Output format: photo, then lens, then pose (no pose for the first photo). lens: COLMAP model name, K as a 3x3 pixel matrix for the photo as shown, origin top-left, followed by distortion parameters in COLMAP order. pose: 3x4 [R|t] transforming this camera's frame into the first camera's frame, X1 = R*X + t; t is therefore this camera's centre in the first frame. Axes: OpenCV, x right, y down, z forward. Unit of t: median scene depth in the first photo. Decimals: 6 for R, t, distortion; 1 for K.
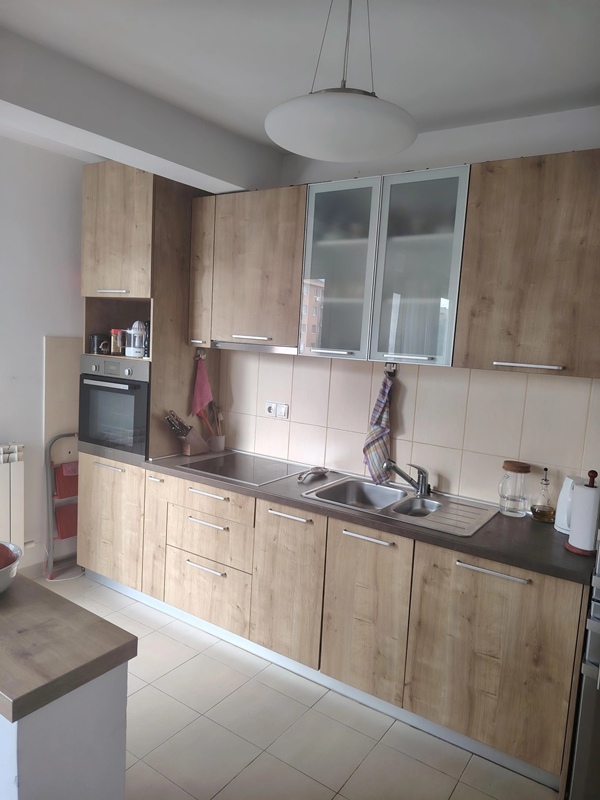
lens RADIAL K [[556.4, 0, 297.6], [0, 556.4, 394.8], [0, 0, 1]] dist [0.099233, -0.169858]
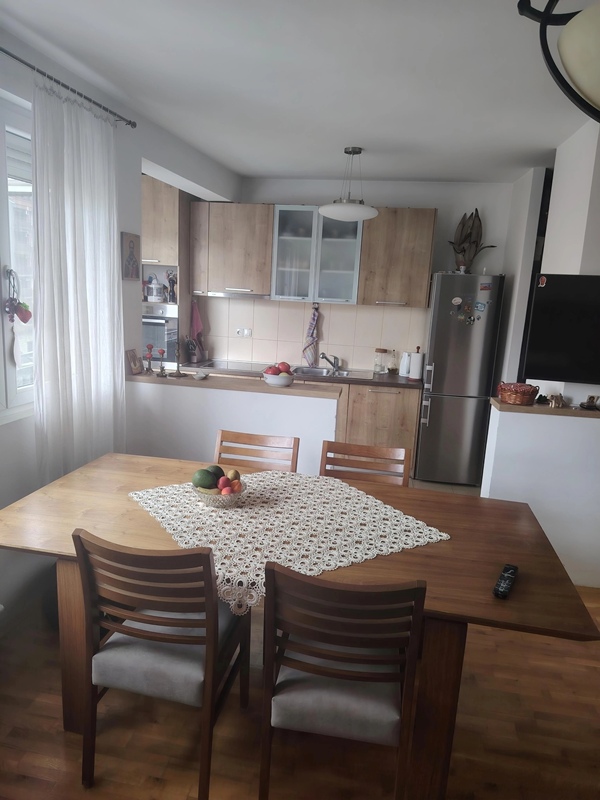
lens RADIAL K [[556.4, 0, 297.6], [0, 556.4, 394.8], [0, 0, 1]] dist [0.099233, -0.169858]
pose [[0.911290, -0.089579, 0.401904, -0.632790], [0.044199, 0.991690, 0.120817, 0.018727], [-0.409387, -0.092335, 0.907676, -0.668591]]
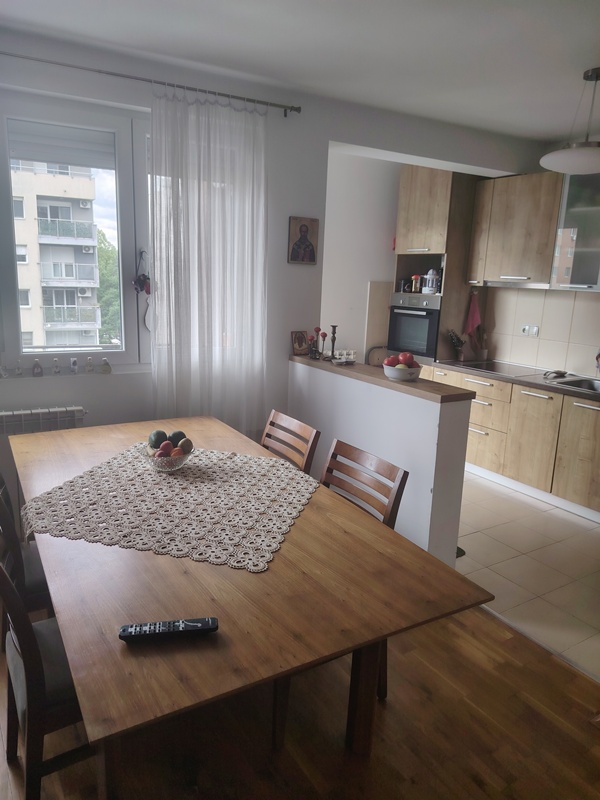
lens RADIAL K [[556.4, 0, 297.6], [0, 556.4, 394.8], [0, 0, 1]] dist [0.099233, -0.169858]
pose [[0.917421, 0.059529, -0.393439, -0.006195], [-0.023558, 0.995137, 0.095638, 0.072194], [0.397219, -0.078472, 0.914363, -0.580216]]
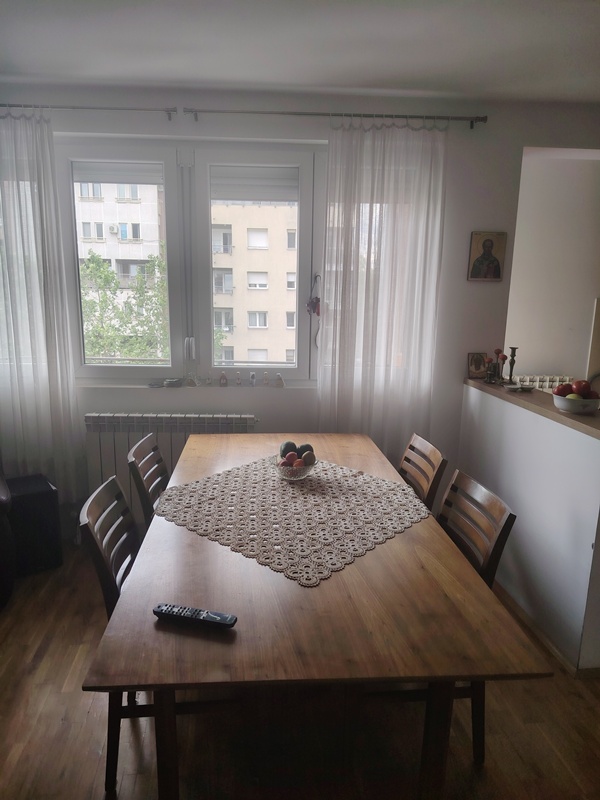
lens RADIAL K [[551.7, 0, 277.8], [0, 551.7, 401.8], [0, 0, 1]] dist [0.103211, -0.163287]
pose [[0.642832, 0.104681, -0.758821, 0.114182], [-0.054709, 0.994363, 0.090829, 0.068167], [0.764051, -0.016873, 0.644935, -0.497303]]
